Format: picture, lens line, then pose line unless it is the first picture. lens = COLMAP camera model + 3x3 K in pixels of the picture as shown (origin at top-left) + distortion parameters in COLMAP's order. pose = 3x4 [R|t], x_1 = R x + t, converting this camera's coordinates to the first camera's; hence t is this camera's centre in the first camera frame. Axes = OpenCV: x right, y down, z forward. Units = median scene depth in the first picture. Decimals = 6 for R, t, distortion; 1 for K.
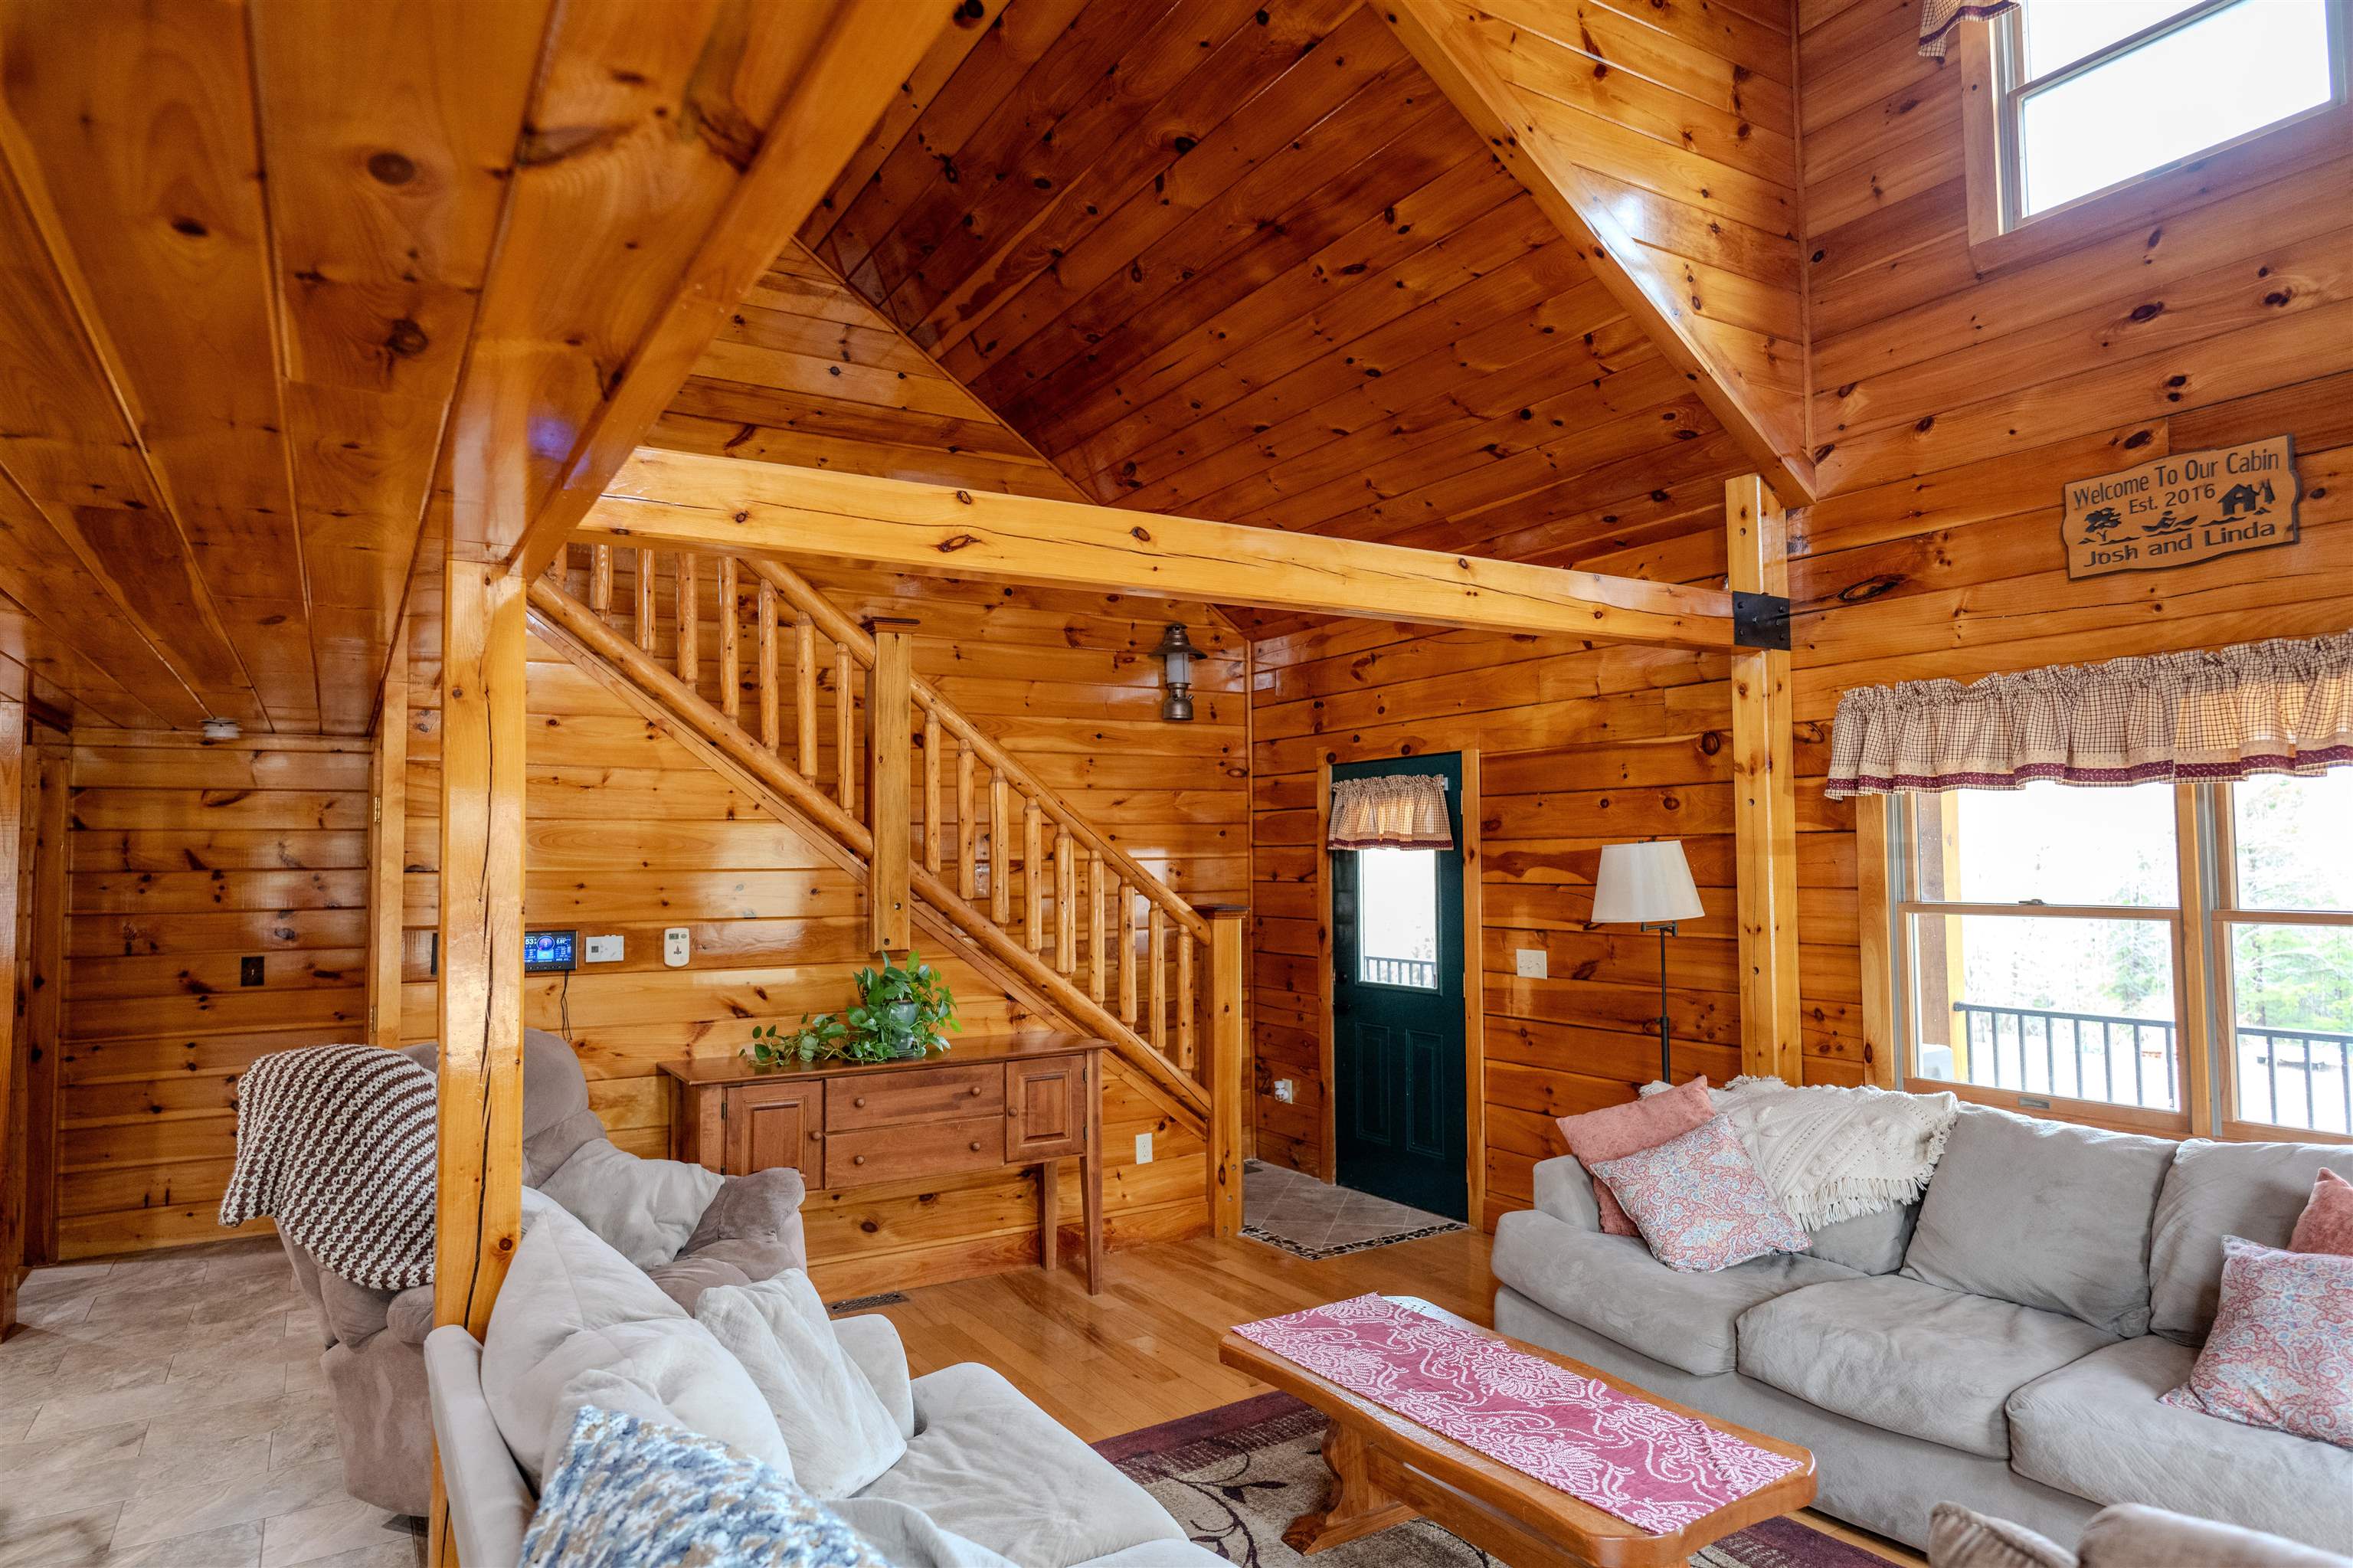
lens RADIAL K [[1378.6, 0, 1176.5], [0, 1378.6, 784.0], [0, 0, 1]] dist [-0.001843, -0.001109]
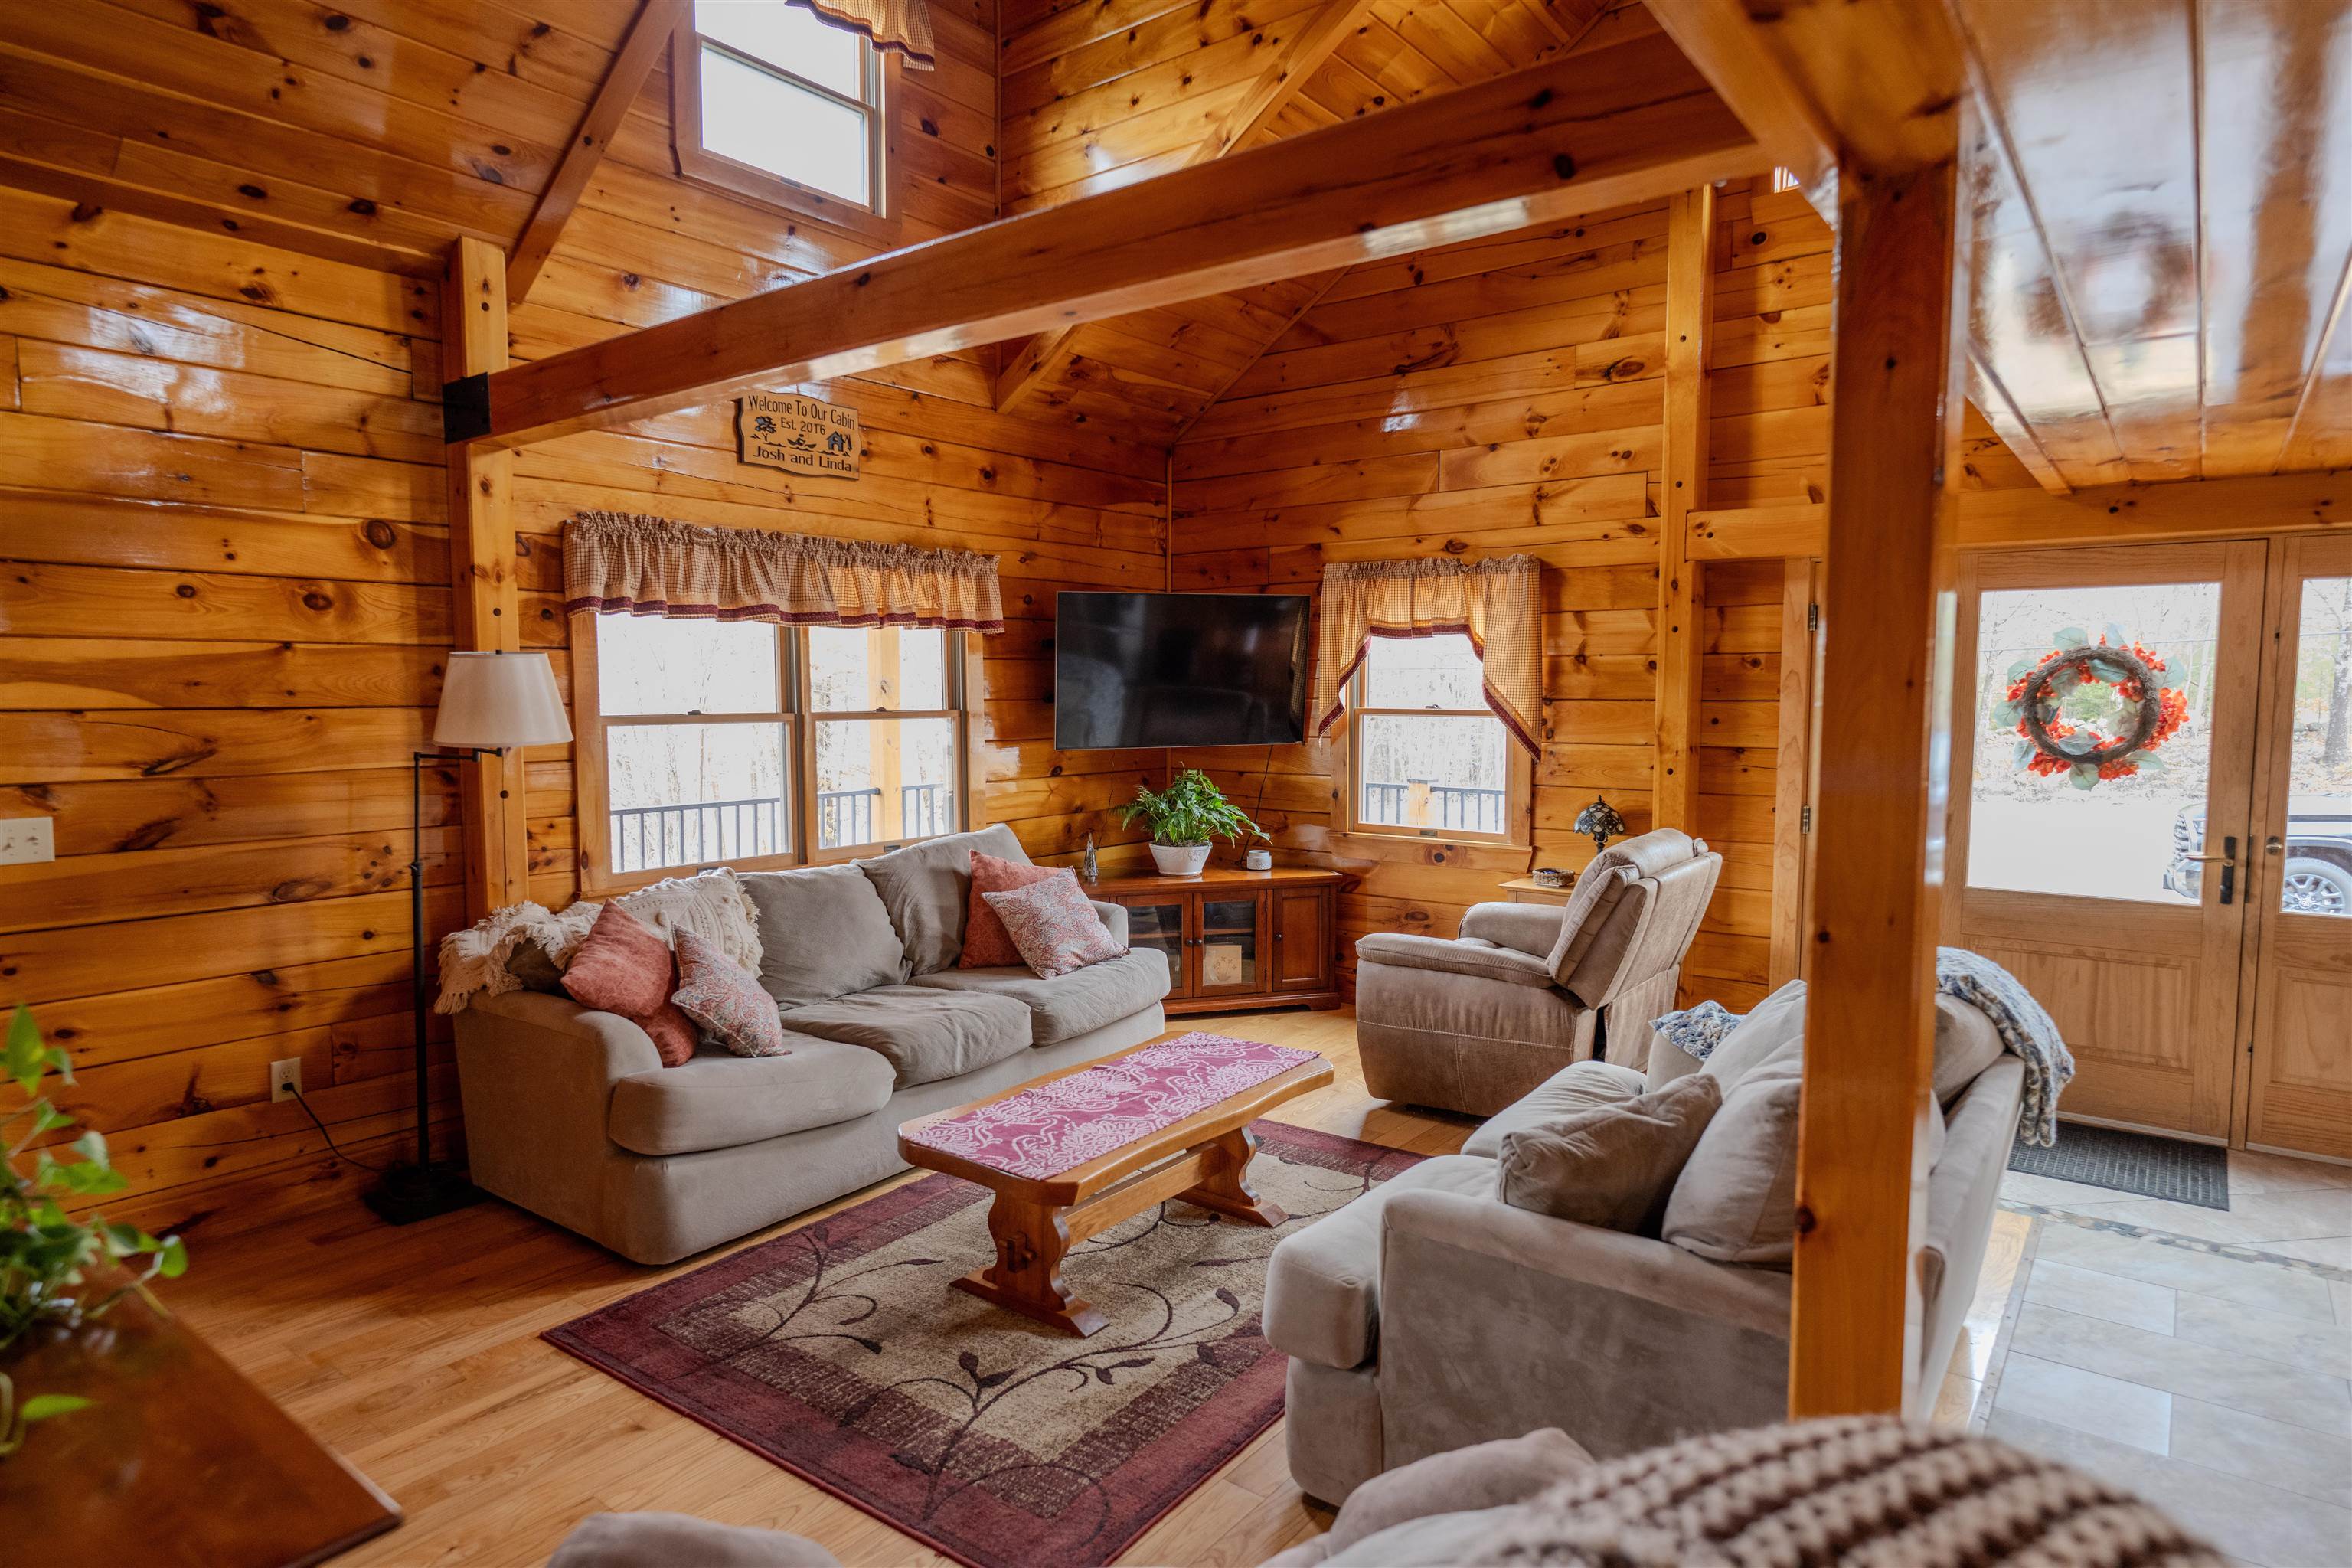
lens RADIAL K [[1316.9, 0, 1173.7], [0, 1316.9, 778.9], [0, 0, 1]] dist [-0.005517, 0.002537]
pose [[-0.354630, -0.056947, 0.933271, -0.495856], [-0.047185, 0.997962, 0.042964, 0.057055], [-0.933815, -0.028800, -0.356594, 0.780206]]
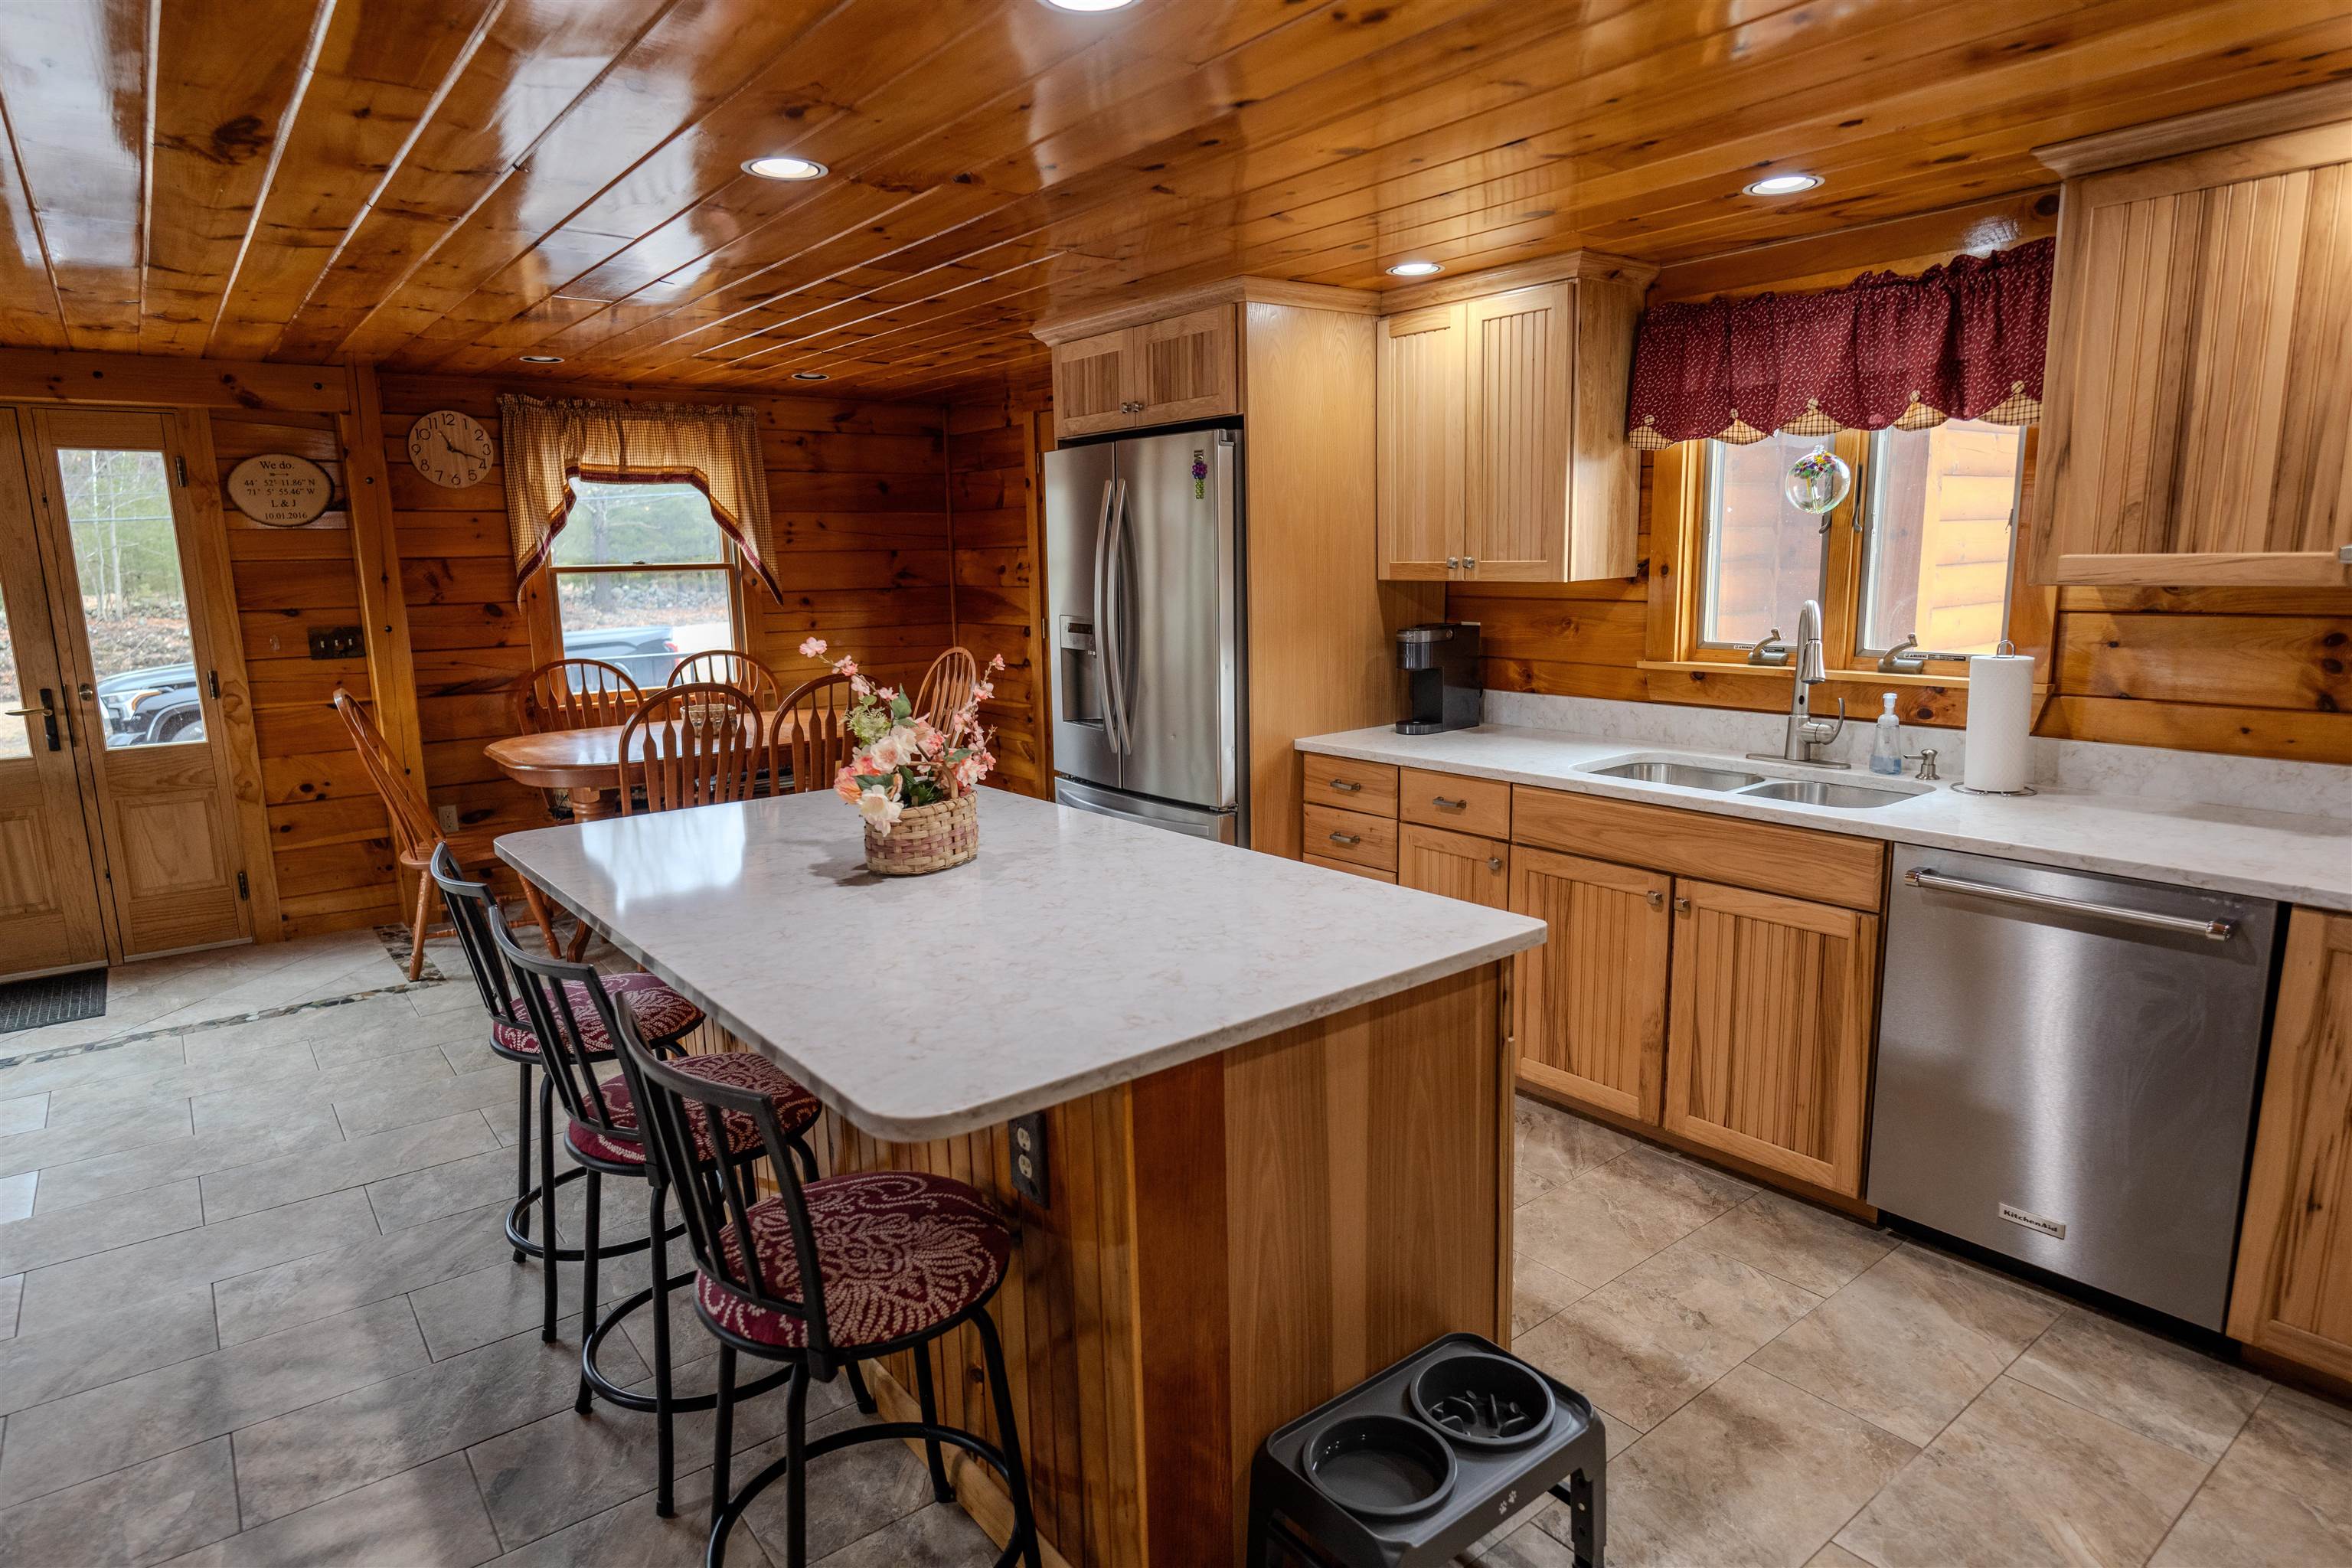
lens RADIAL K [[1322.2, 0, 1185.1], [0, 1322.2, 791.8], [0, 0, 1]] dist [-0.002120, -0.000429]
pose [[-0.992525, 0.050441, -0.111127, -0.626875], [0.035946, 0.991022, 0.128779, 0.078894], [0.116625, 0.123822, -0.985427, 0.846005]]
